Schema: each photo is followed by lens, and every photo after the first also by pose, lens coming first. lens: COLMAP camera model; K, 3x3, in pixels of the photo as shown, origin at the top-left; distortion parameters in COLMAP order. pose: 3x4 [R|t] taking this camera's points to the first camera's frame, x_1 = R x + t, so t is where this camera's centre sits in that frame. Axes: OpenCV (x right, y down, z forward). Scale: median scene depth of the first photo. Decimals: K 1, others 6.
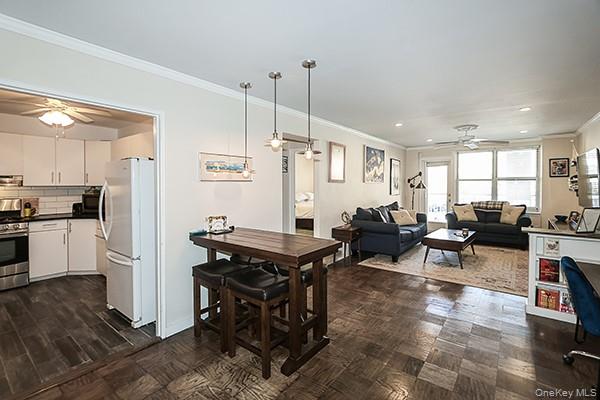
lens RADIAL K [[287.8, 0, 302.7], [0, 287.8, 184.8], [0, 0, 1]] dist [-0.001866, -0.000148]
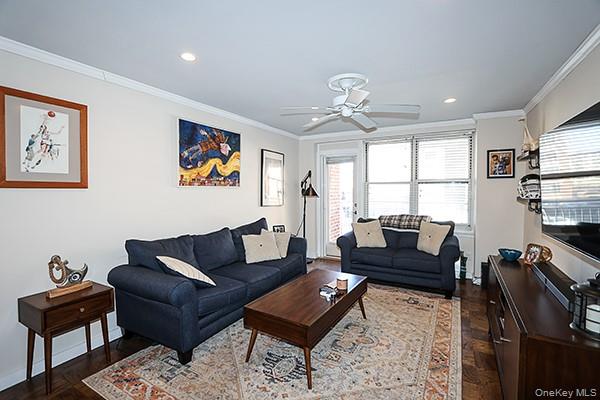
lens RADIAL K [[284.1, 0, 302.0], [0, 284.1, 191.7], [0, 0, 1]] dist [0.000827, 0.000021]
pose [[0.988650, -0.004936, 0.150157, 0.329418], [0.003145, 0.999921, 0.012166, -0.005589], [-0.150205, -0.011555, 0.988587, 0.404129]]
